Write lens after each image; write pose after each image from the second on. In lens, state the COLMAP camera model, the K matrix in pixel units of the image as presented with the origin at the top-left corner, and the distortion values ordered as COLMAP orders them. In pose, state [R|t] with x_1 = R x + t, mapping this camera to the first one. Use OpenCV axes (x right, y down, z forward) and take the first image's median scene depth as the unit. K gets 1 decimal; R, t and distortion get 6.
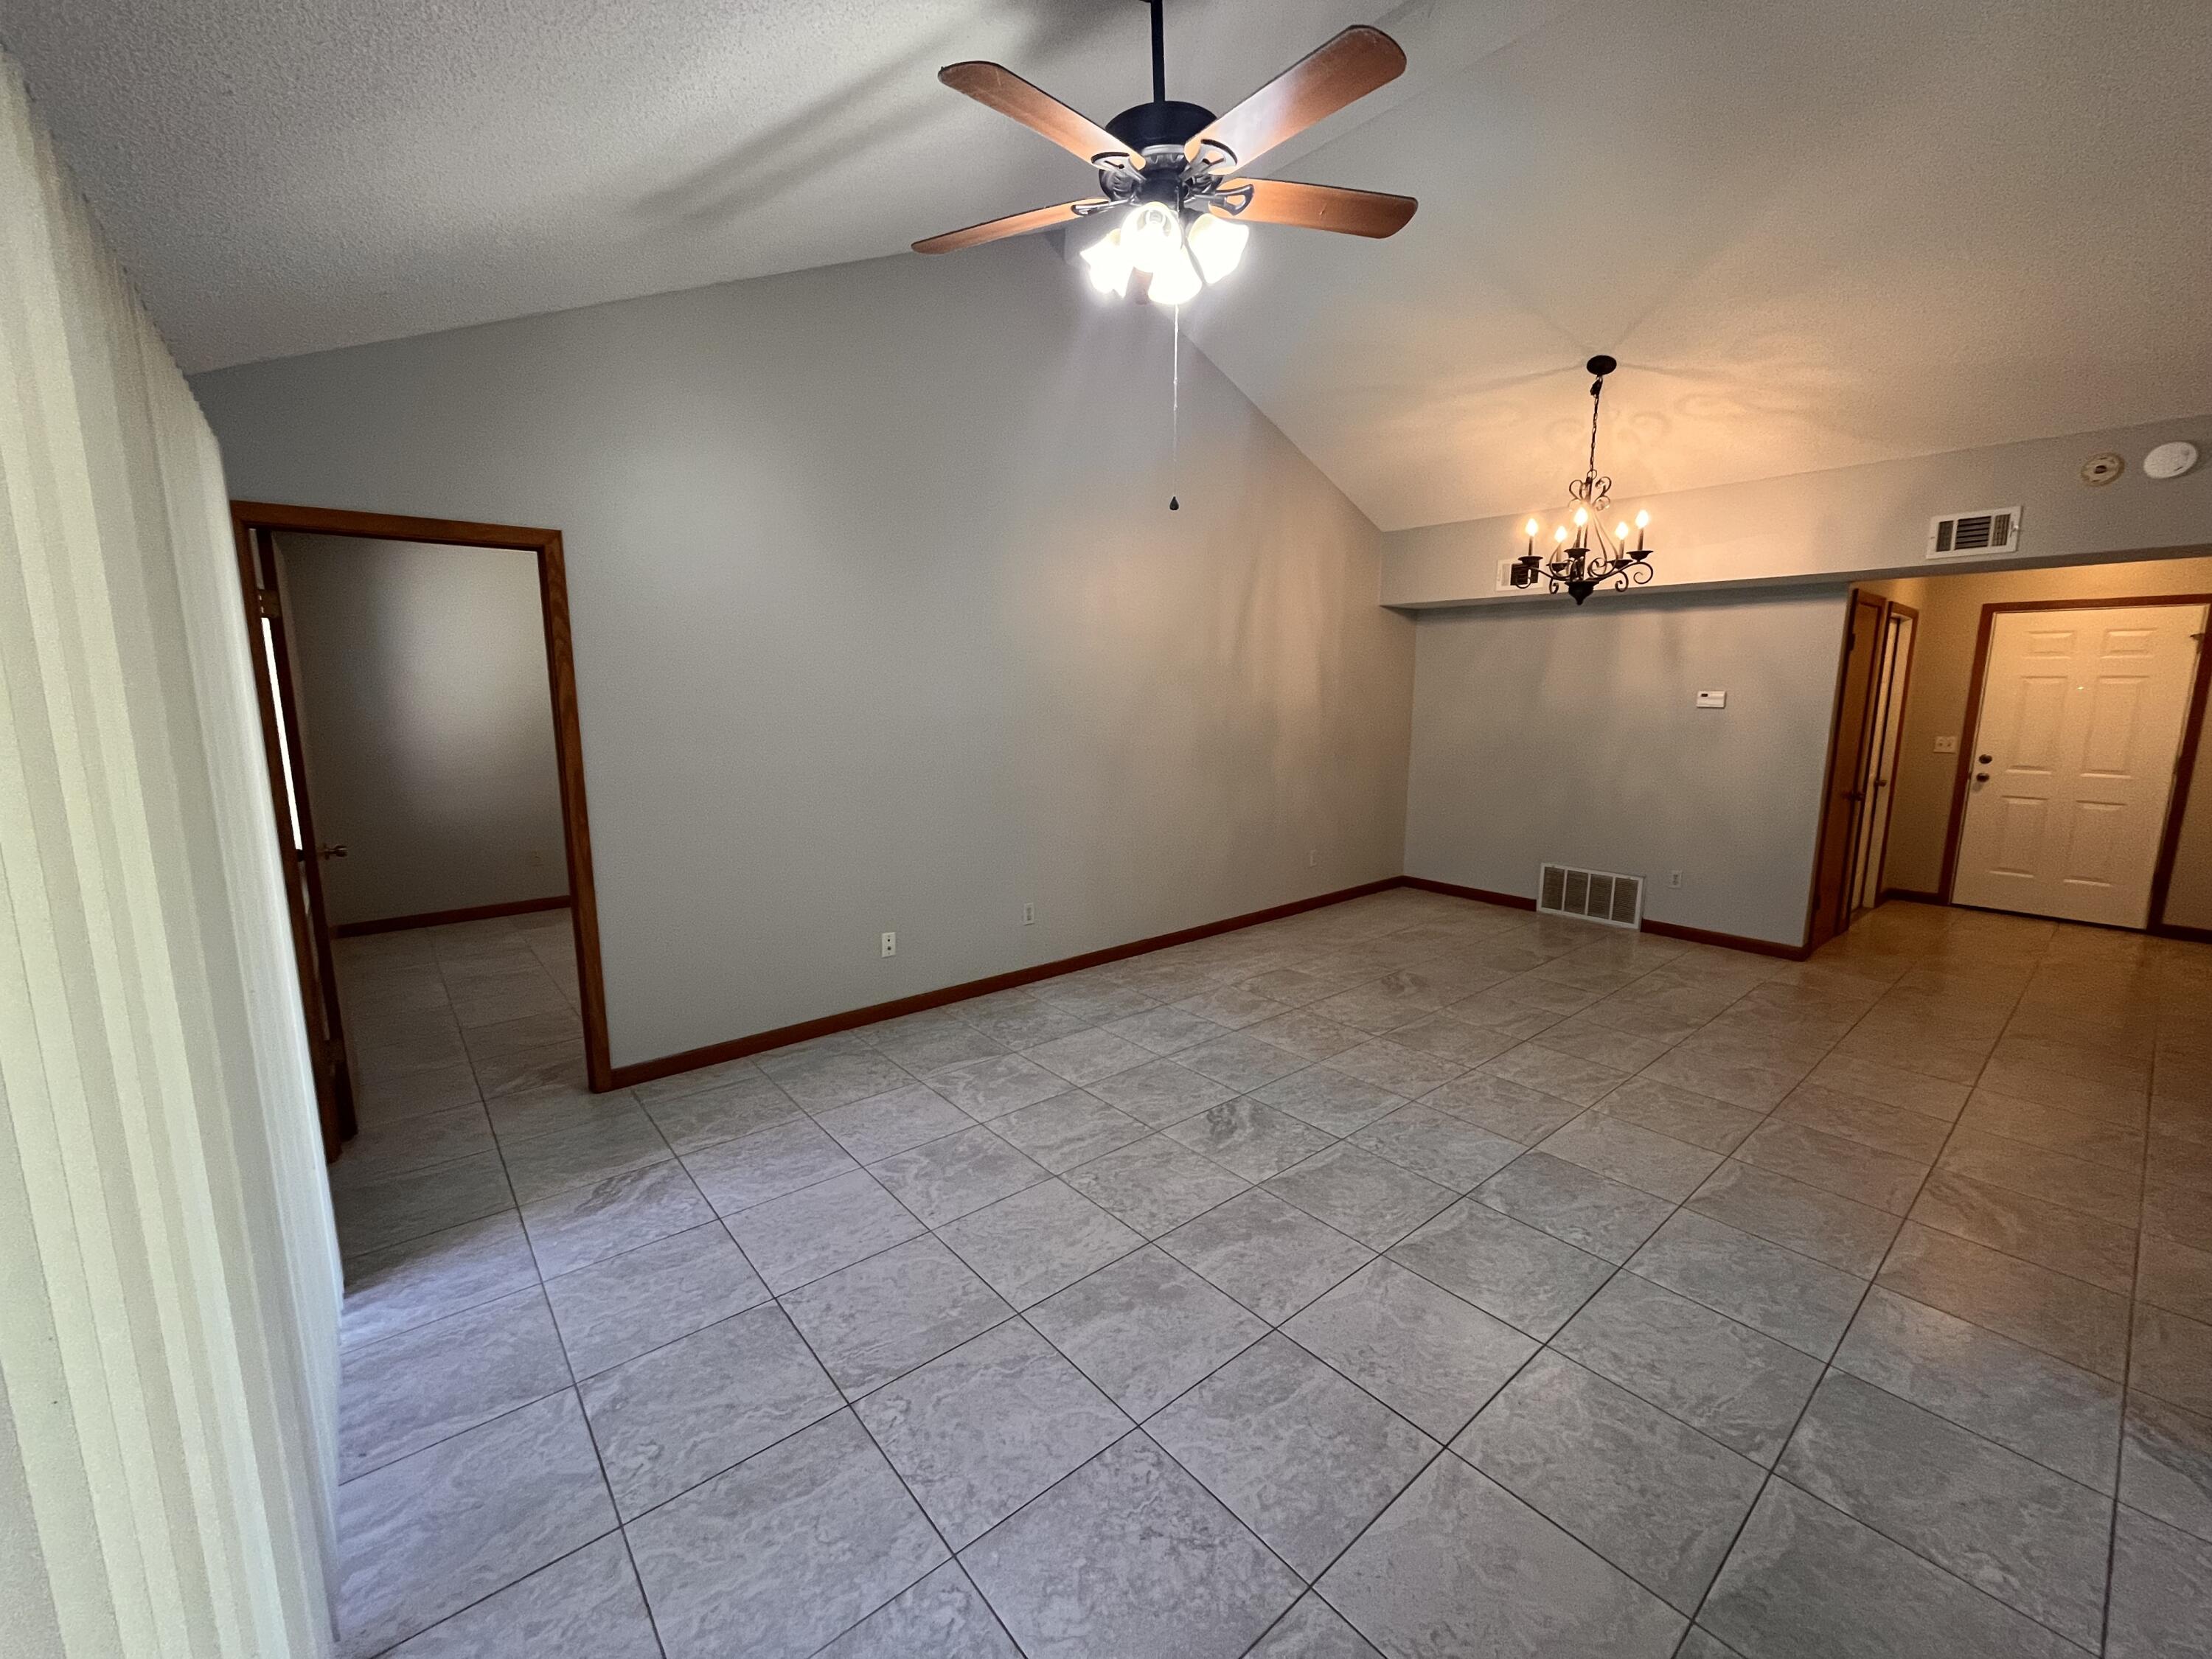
lens RADIAL K [[895.0, 0, 1106.0], [0, 895.0, 826.1], [0, 0, 1]] dist [-0.003588, 0.000142]
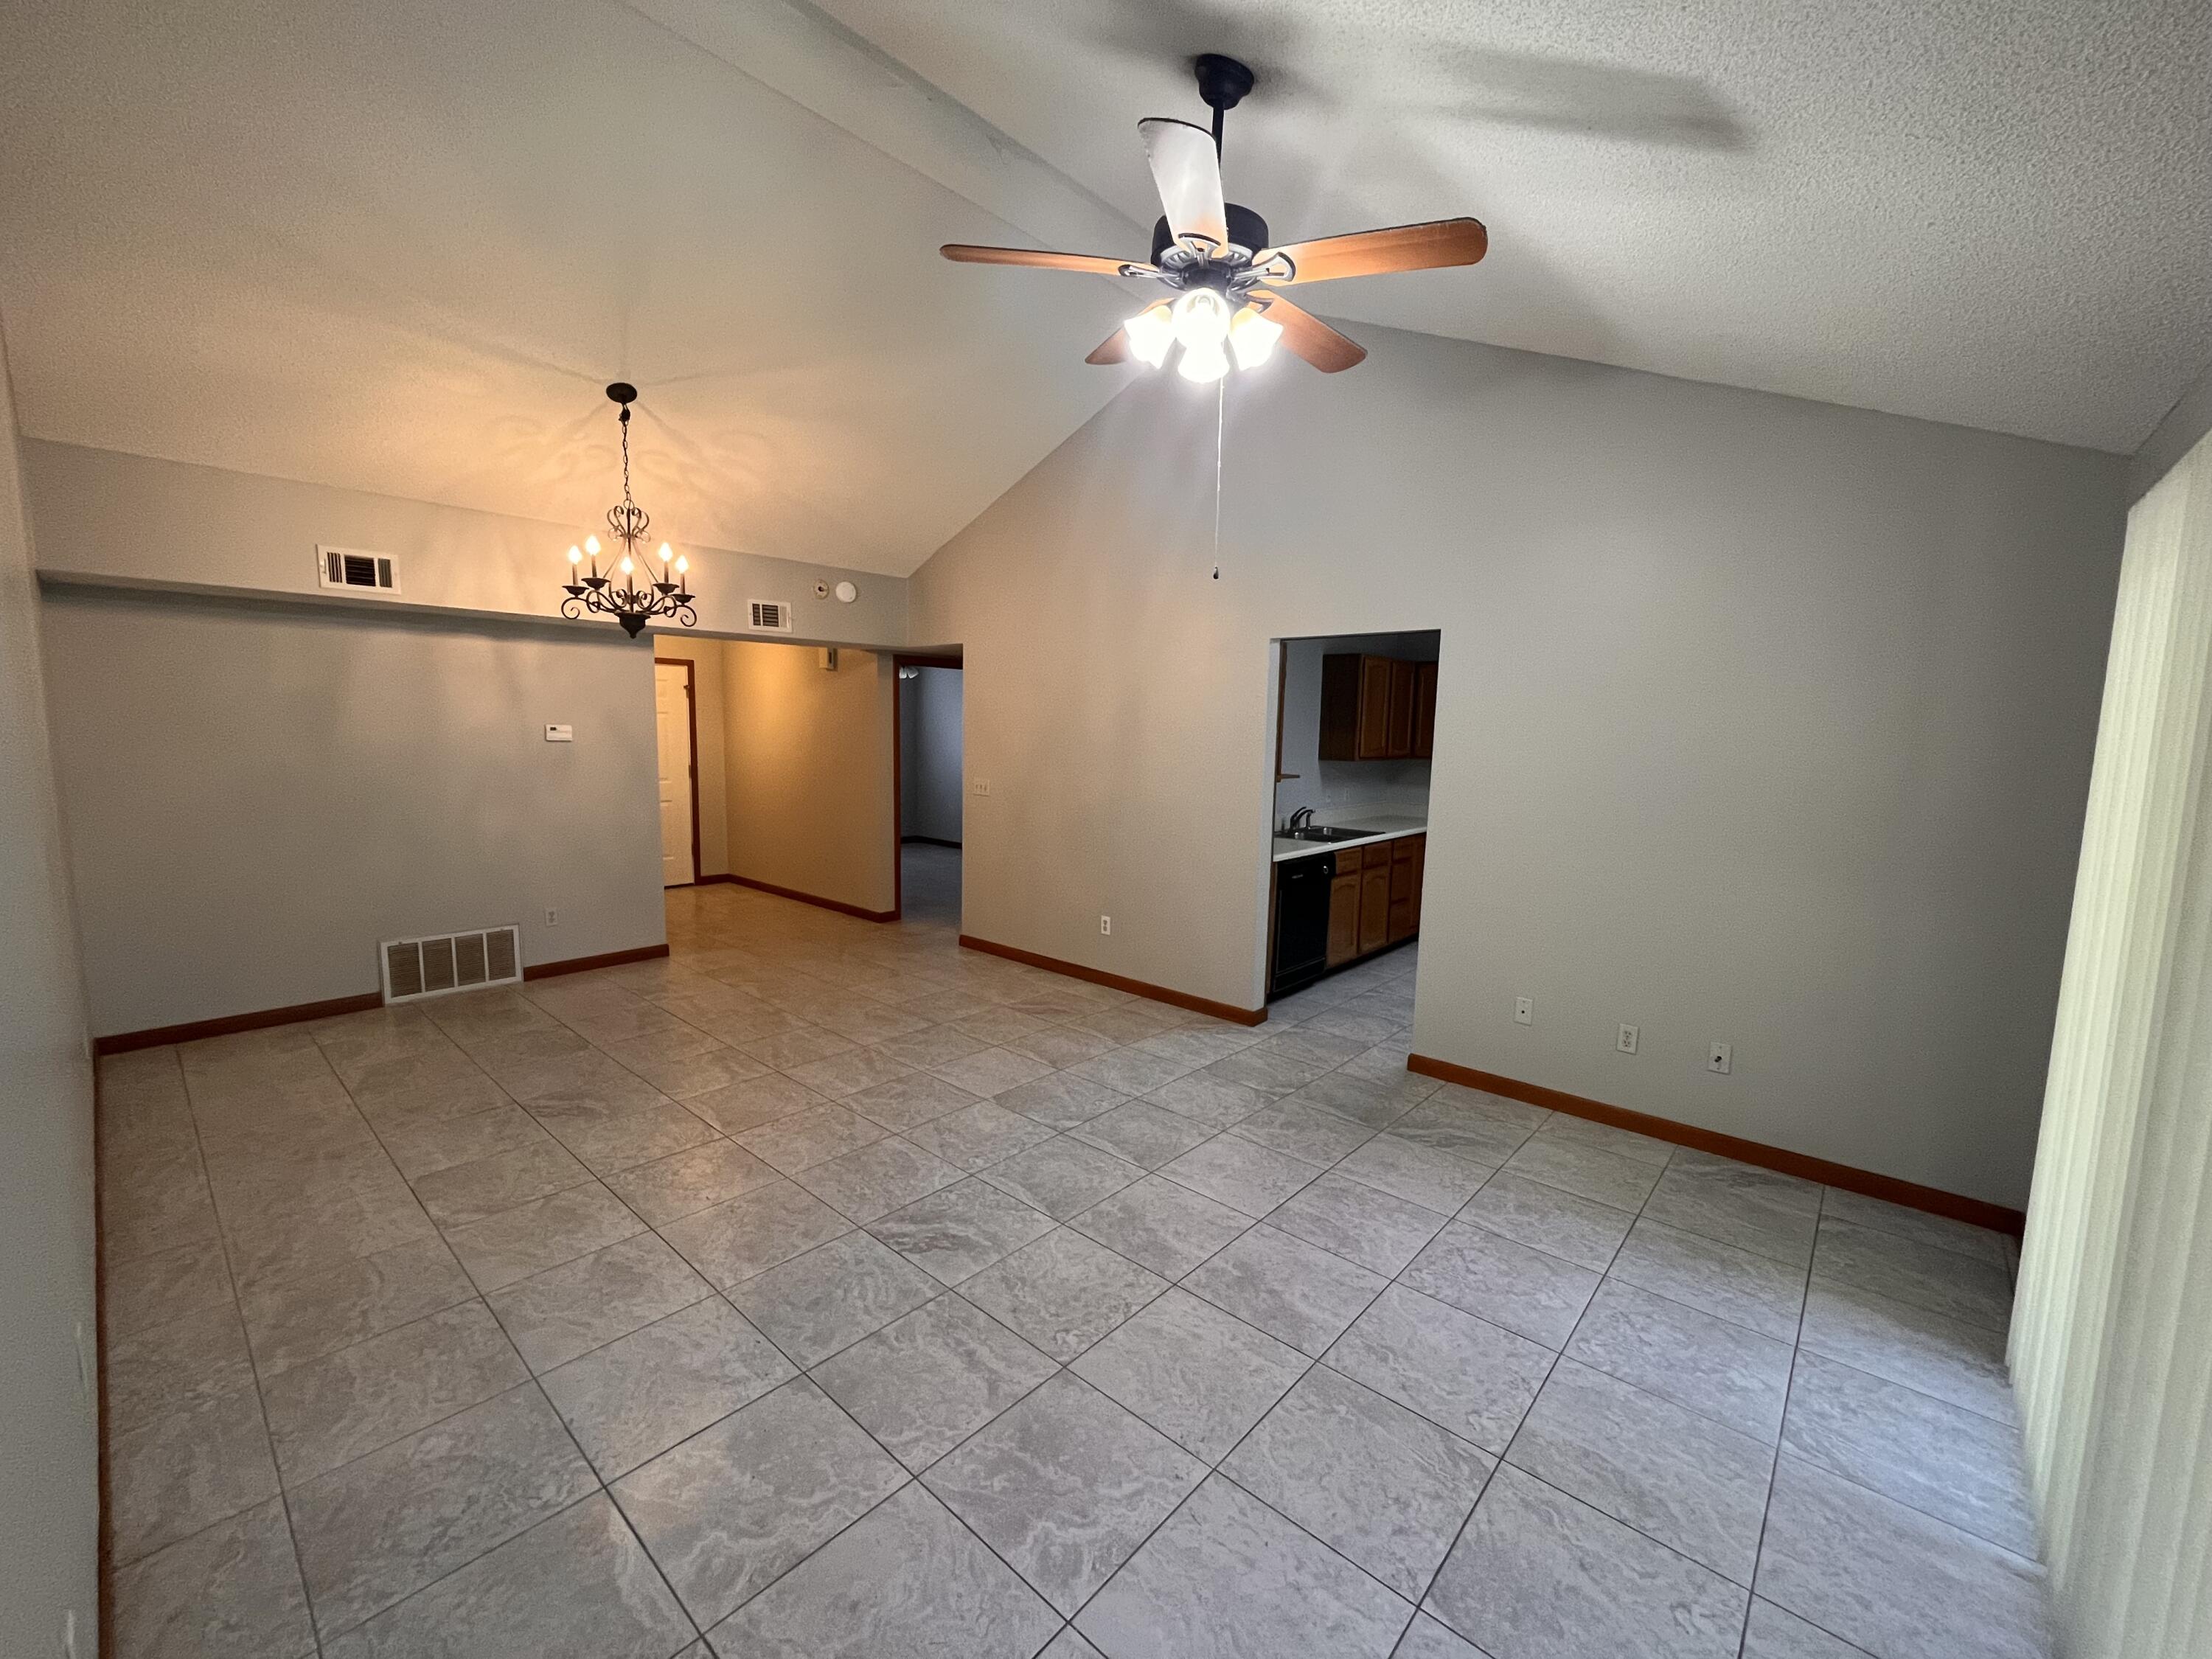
lens RADIAL K [[895.0, 0, 1108.0], [0, 895.0, 827.9], [0, 0, 1]] dist [-0.003588, 0.000142]
pose [[-0.148125, -0.117232, 0.981996, -0.718803], [0.136695, 0.980992, 0.137731, -0.156443], [-0.979476, 0.154635, -0.129284, 0.930324]]
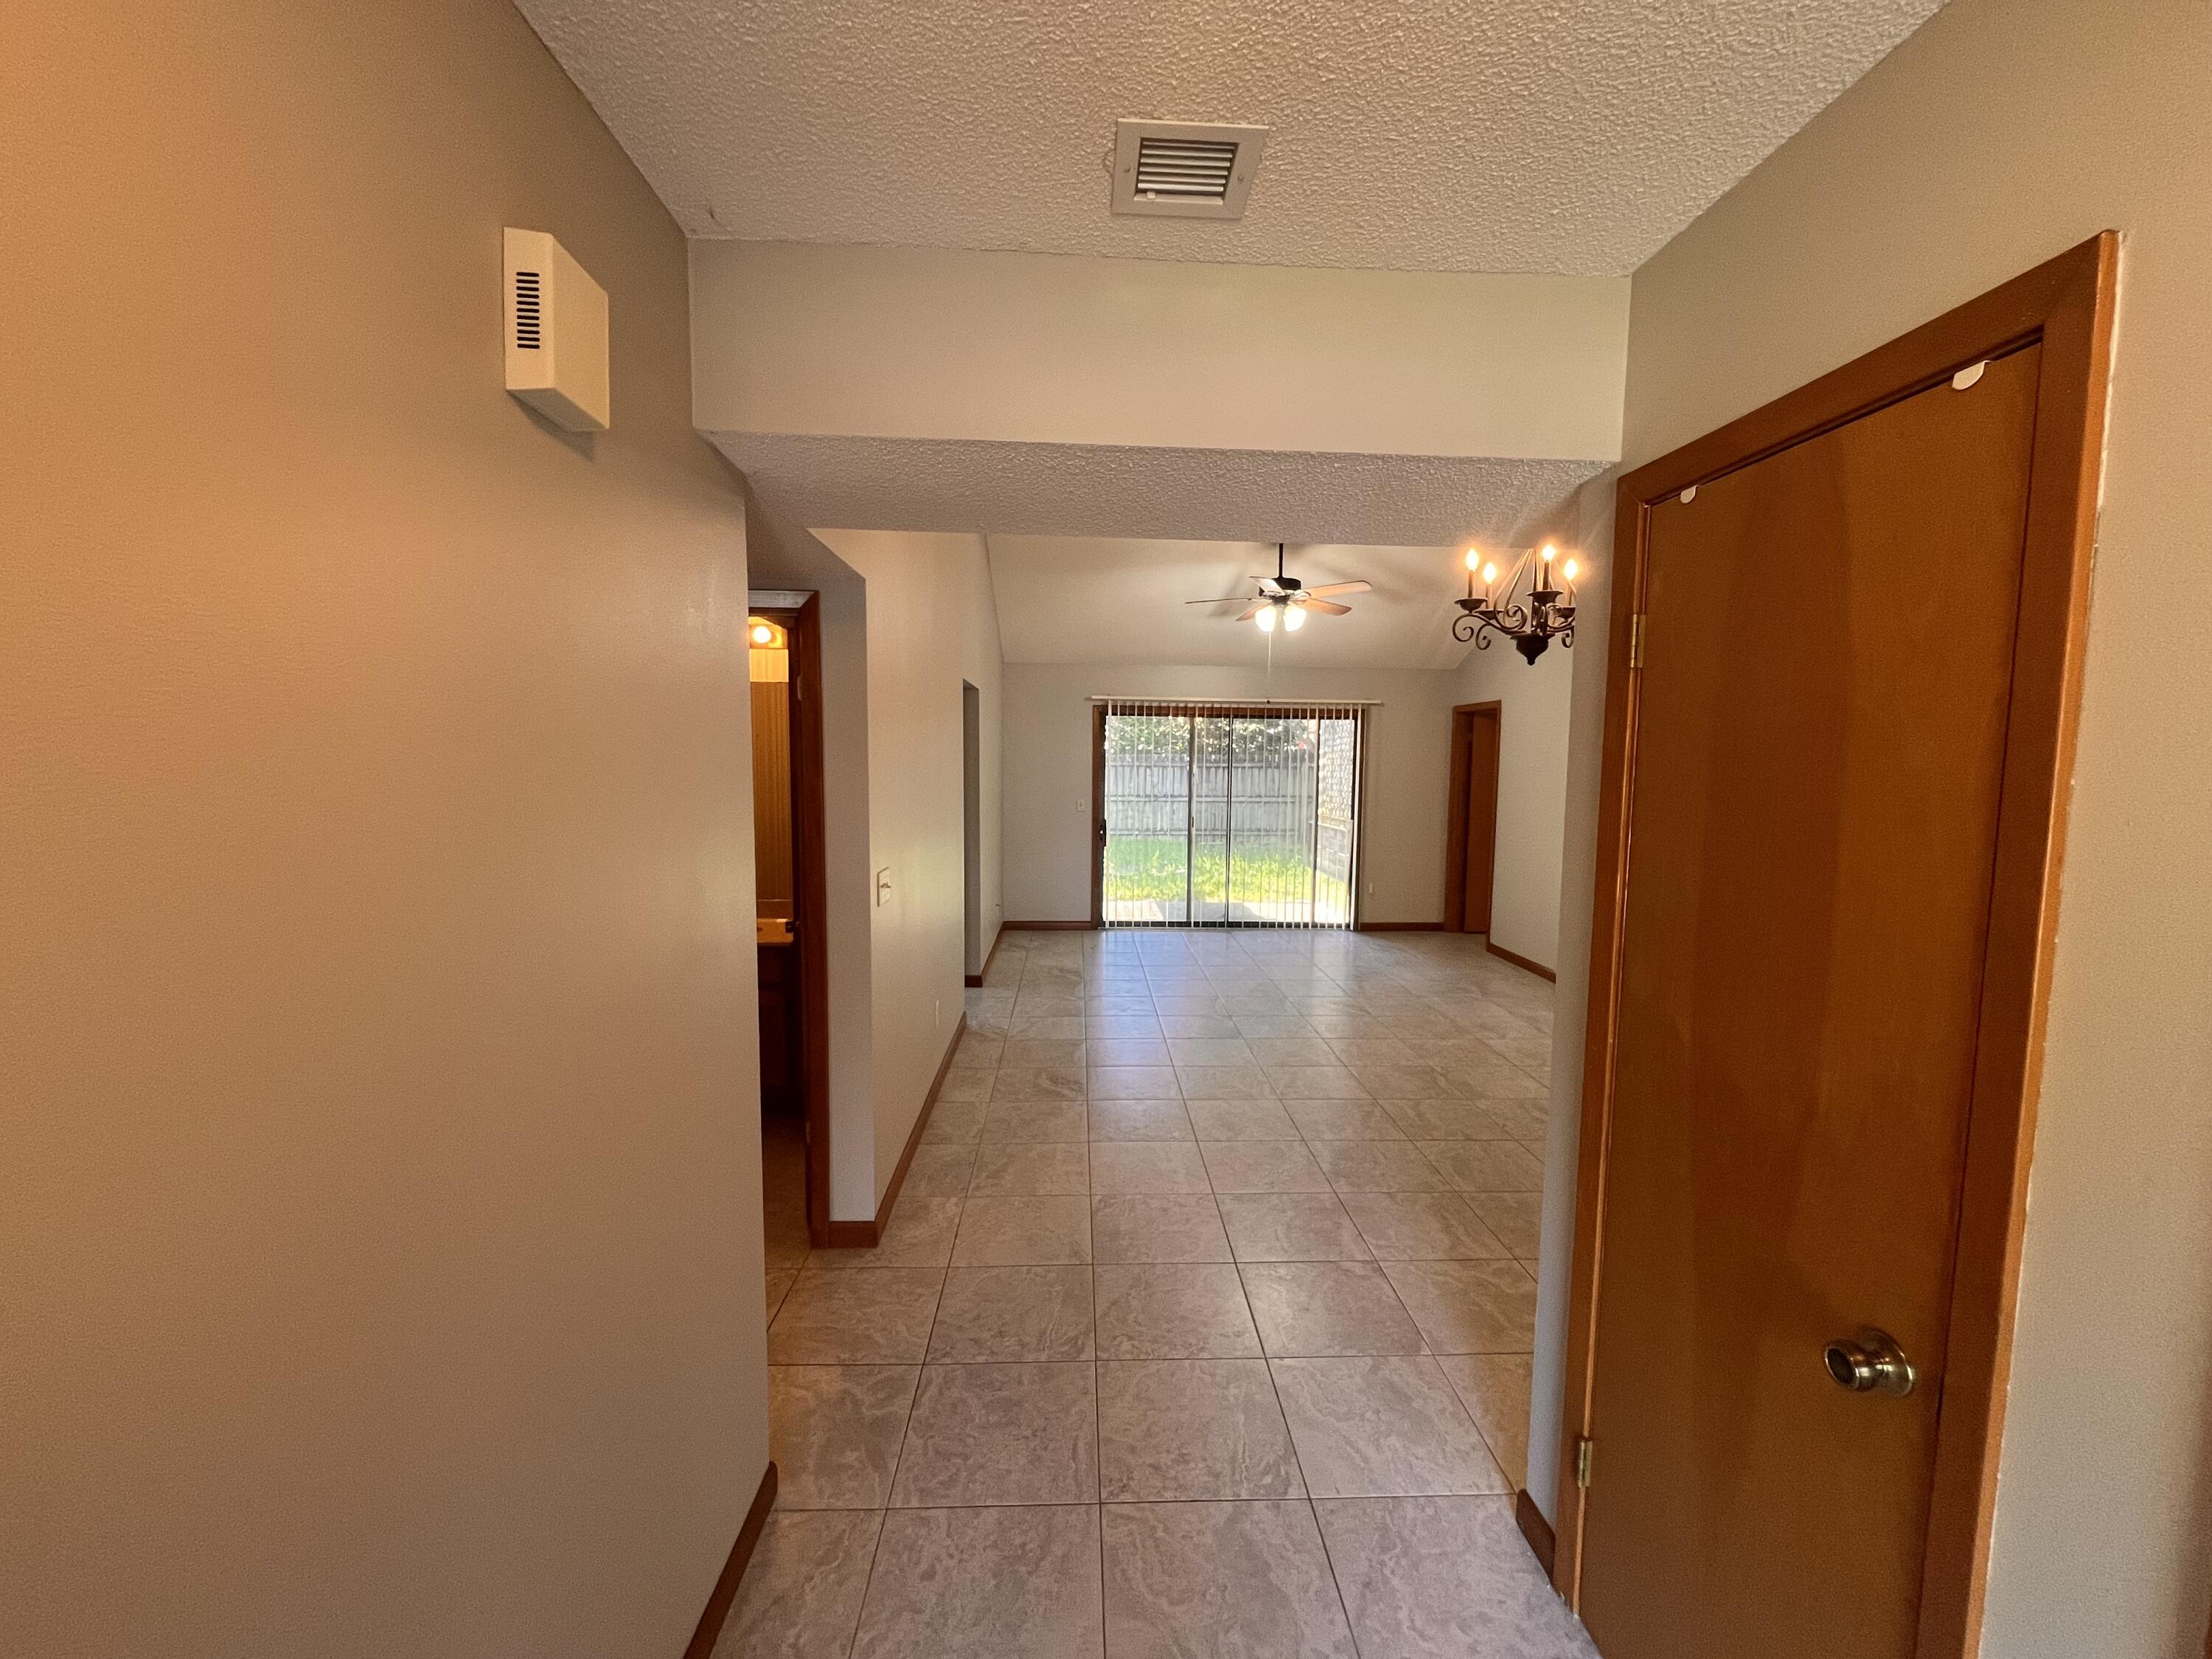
lens RADIAL K [[895.0, 0, 1104.7], [0, 895.0, 834.9], [0, 0, 1]] dist [-0.003588, 0.000142]
pose [[-0.616658, 0.061599, -0.784818, 1.911784], [-0.133929, 0.974192, 0.181695, -0.277904], [0.775755, 0.217153, -0.592493, 1.694474]]
